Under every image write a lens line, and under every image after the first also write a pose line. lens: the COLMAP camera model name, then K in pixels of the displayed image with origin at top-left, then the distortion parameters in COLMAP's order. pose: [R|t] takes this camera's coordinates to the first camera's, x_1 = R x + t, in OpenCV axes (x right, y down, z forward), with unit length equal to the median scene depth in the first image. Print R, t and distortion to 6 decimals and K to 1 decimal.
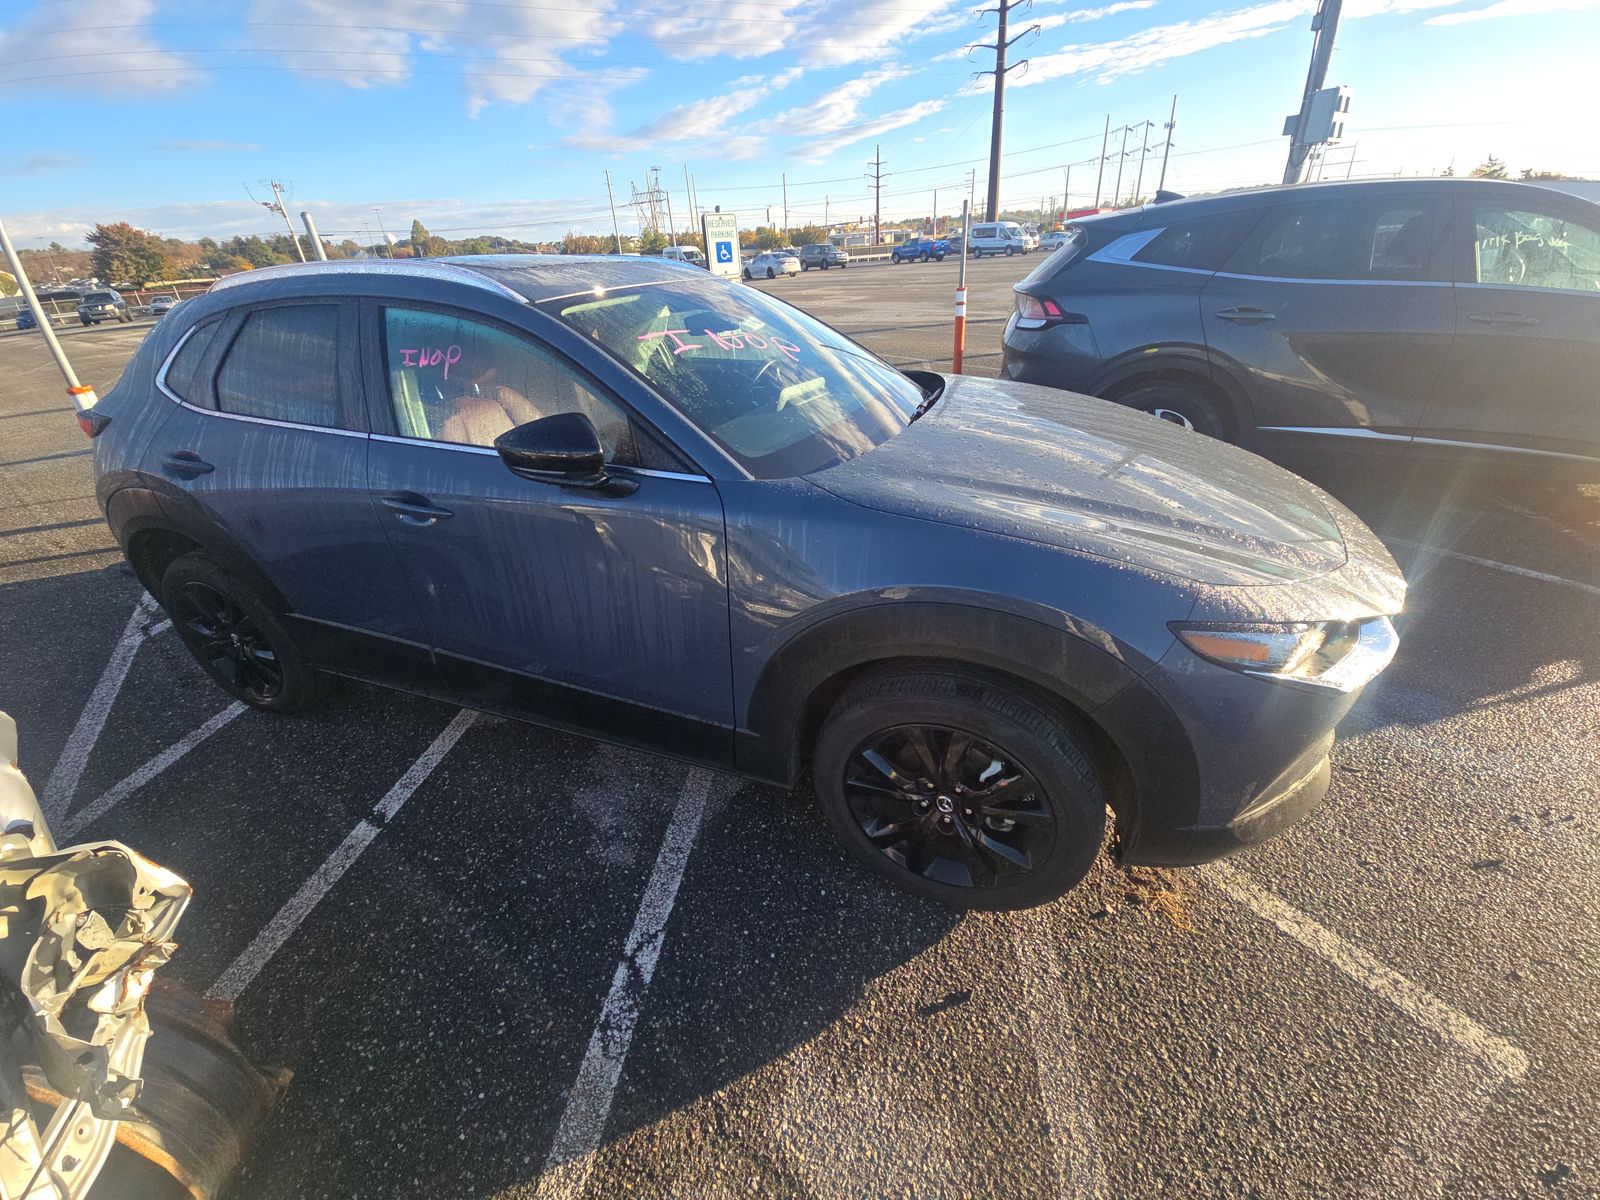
lens RADIAL K [[637.2, 0, 808.6], [0, 637.2, 601.3], [0, 0, 1]] dist [-0.005885, -0.001830]
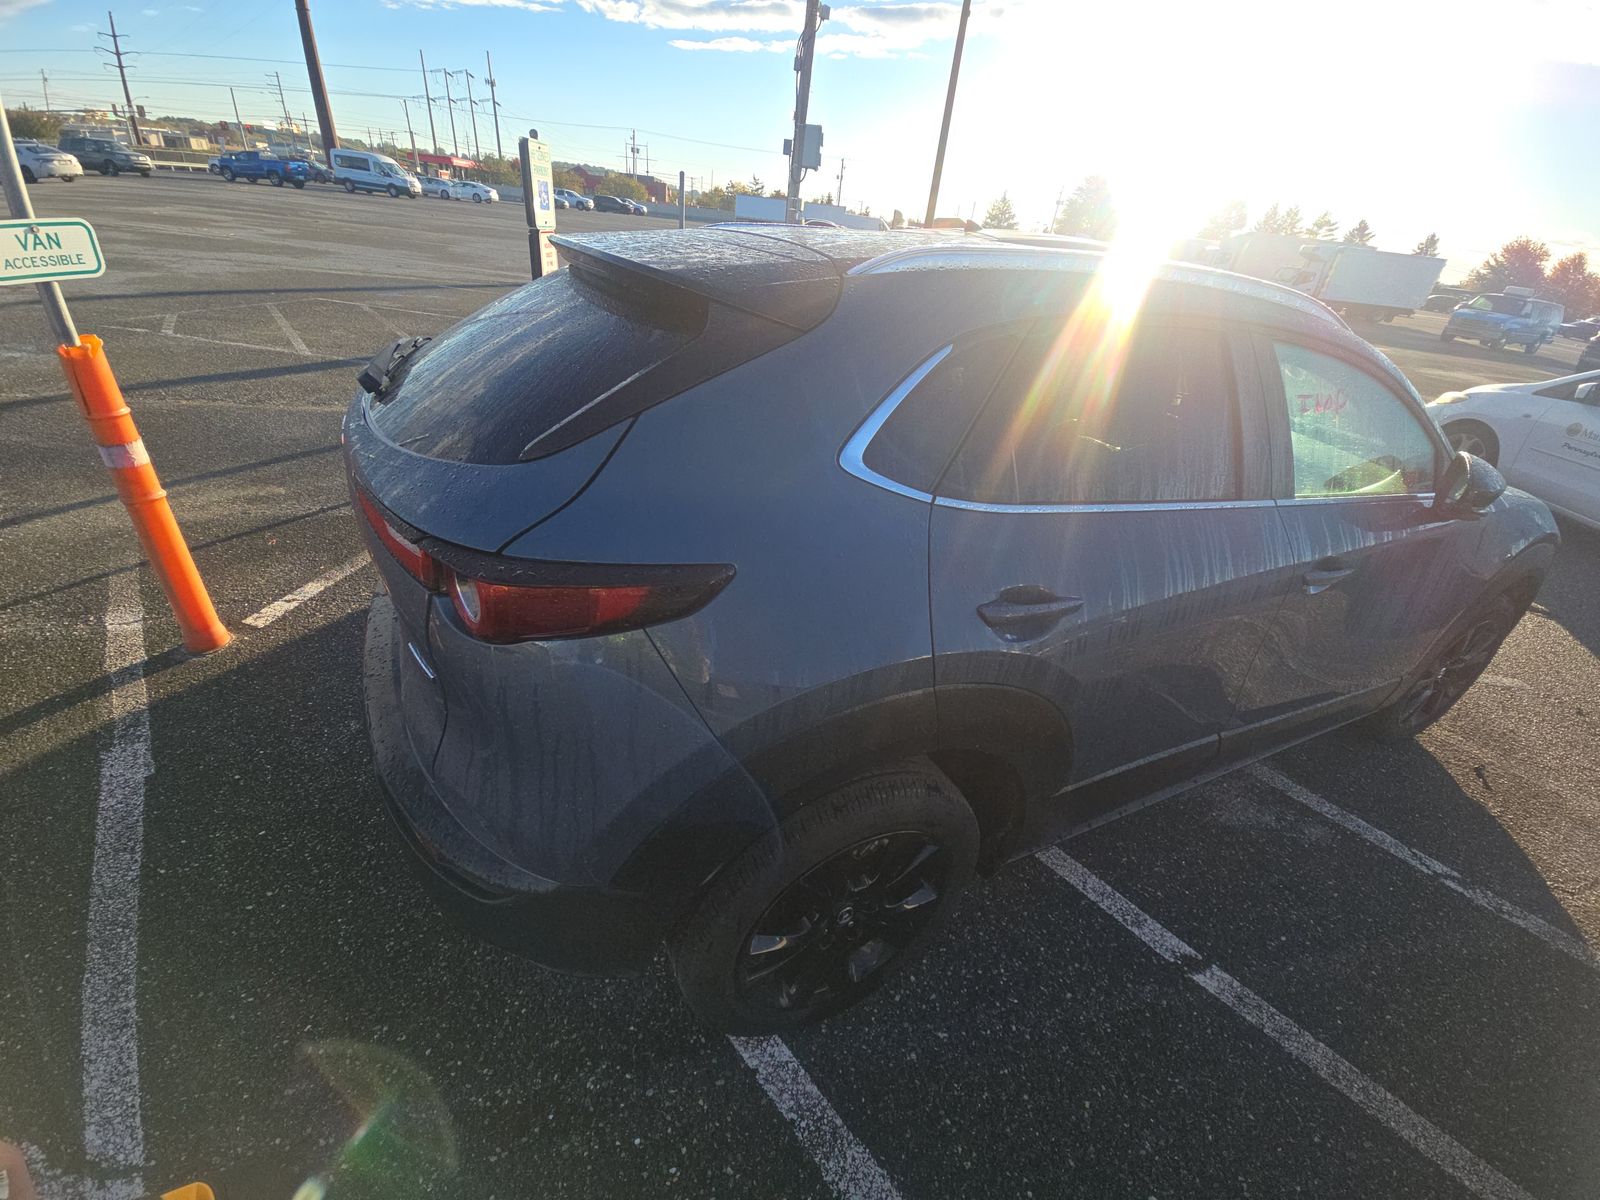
lens RADIAL K [[637.2, 0, 806.0], [0, 637.2, 598.0], [0, 0, 1]] dist [-0.005885, -0.001830]
pose [[0.676772, -0.249482, 0.692631, -0.781096], [0.216455, 0.966676, 0.136692, -0.175186], [-0.703652, 0.057414, 0.708221, 0.399067]]
